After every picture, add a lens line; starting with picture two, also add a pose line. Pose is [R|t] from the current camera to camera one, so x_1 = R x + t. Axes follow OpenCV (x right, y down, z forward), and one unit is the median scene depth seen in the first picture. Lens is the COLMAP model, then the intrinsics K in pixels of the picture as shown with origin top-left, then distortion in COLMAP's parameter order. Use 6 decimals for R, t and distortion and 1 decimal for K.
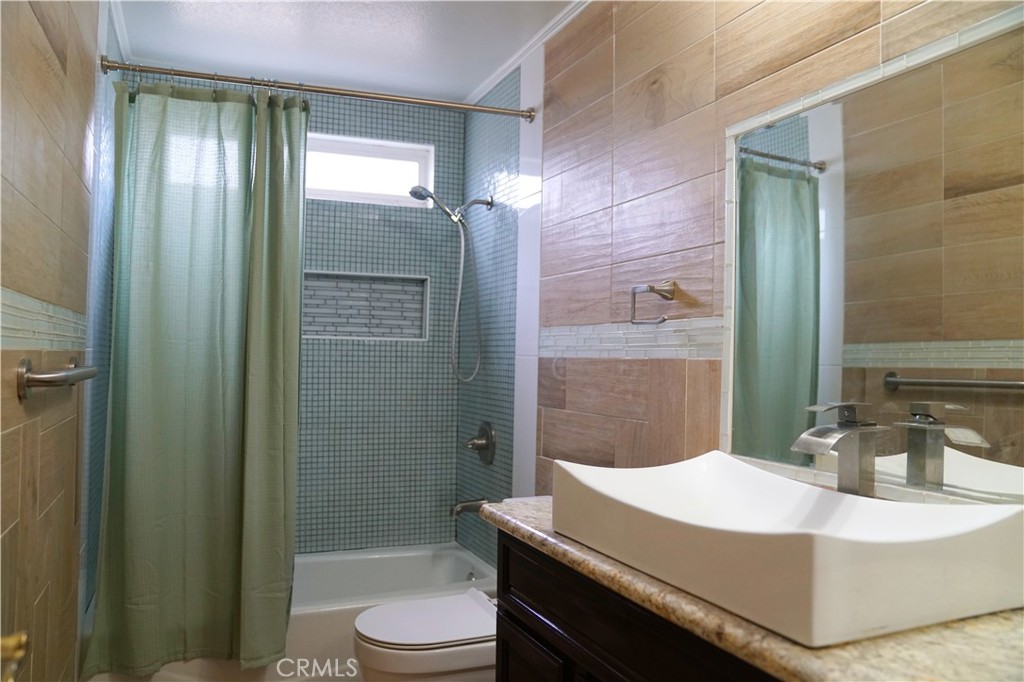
lens RADIAL K [[798.4, 0, 512.4], [0, 798.4, 340.4], [0, 0, 1]] dist [-0.005781, -0.001599]
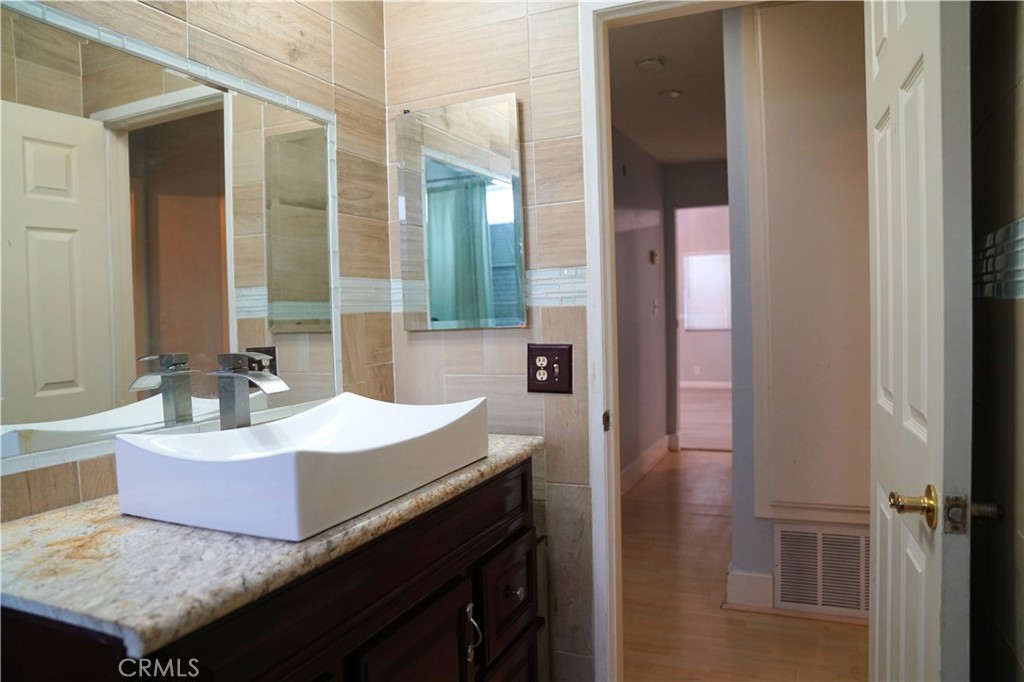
lens RADIAL K [[702.6, 0, 512.9], [0, 702.6, 341.4], [0, 0, 1]] dist [-0.104520, 0.053675]
pose [[-0.685791, -0.023538, 0.727418, -0.682709], [0.002344, 0.999400, 0.034548, 0.032077], [-0.727794, 0.025398, -0.685325, 1.578189]]
